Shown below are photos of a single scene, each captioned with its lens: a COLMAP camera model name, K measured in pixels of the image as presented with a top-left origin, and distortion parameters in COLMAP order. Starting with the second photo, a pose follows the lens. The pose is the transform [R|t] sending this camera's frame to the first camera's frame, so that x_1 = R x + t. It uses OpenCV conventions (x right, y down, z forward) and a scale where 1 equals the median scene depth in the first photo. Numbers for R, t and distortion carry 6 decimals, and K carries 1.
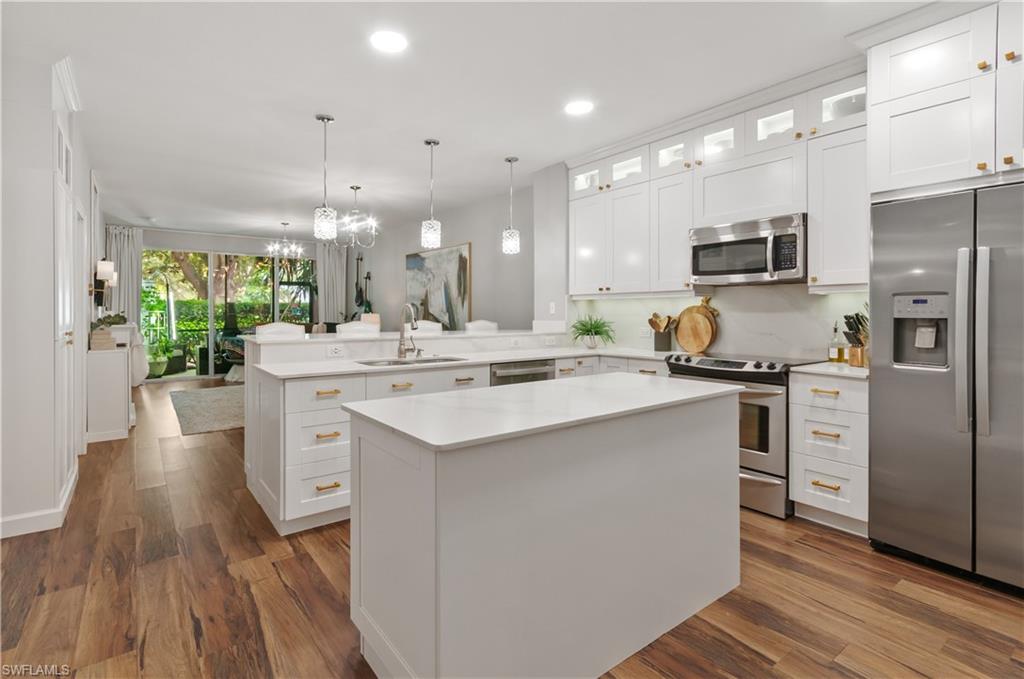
lens RADIAL K [[479.7, 0, 473.5], [0, 479.7, 314.2], [0, 0, 1]] dist [0.014809, -0.000036]
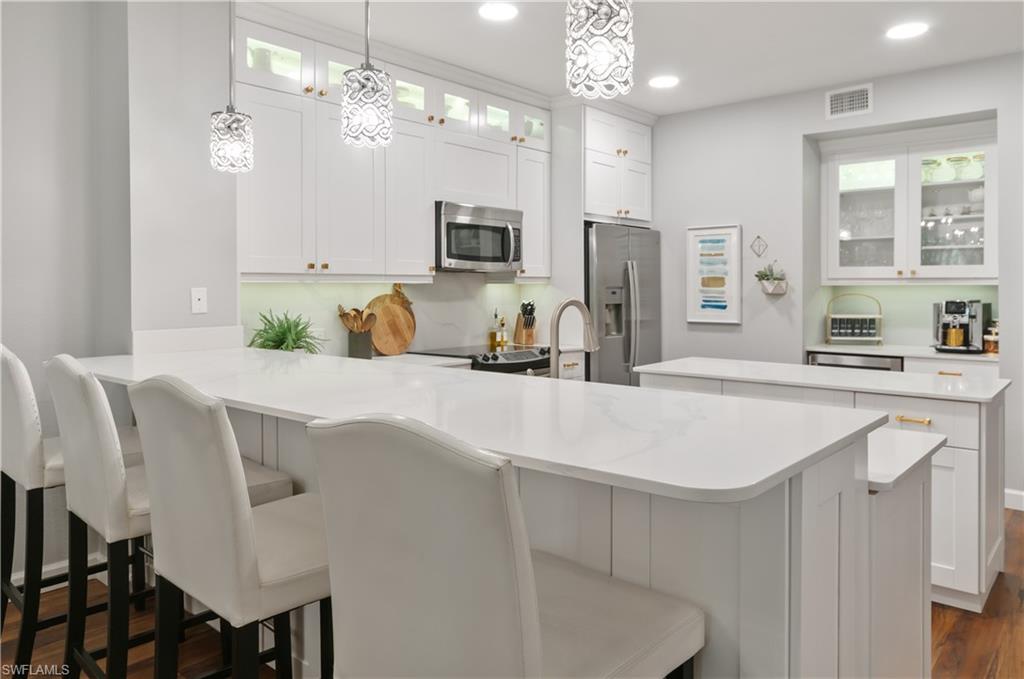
lens RADIAL K [[714.5, 0, 516.3], [0, 714.5, 292.2], [0, 0, 1]] dist [-0.007092, -0.001054]
pose [[-0.241459, -0.006884, 0.970387, -0.880156], [0.007000, 0.999936, 0.008835, -0.037259], [-0.970386, 0.008926, -0.241395, 1.369382]]
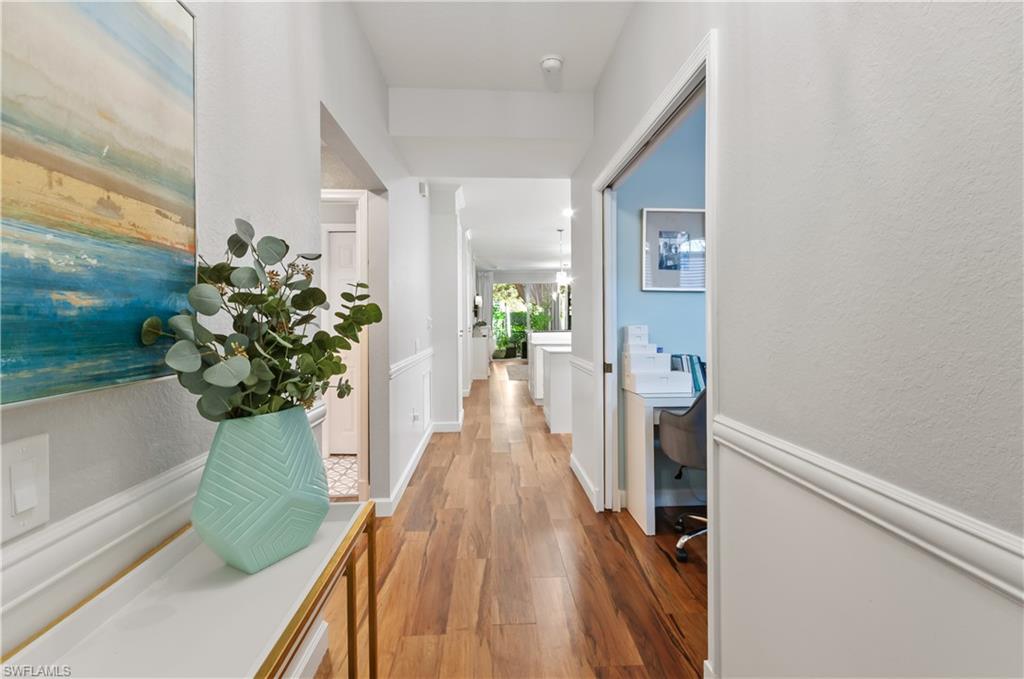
lens RADIAL K [[466.8, 0, 512.5], [0, 466.8, 322.4], [0, 0, 1]] dist [-0.000142, -0.000200]
pose [[0.846030, -0.000965, -0.533135, 0.181322], [0.001880, 0.999998, 0.001173, 0.001780], [0.533132, -0.001994, 0.846030, -0.259001]]
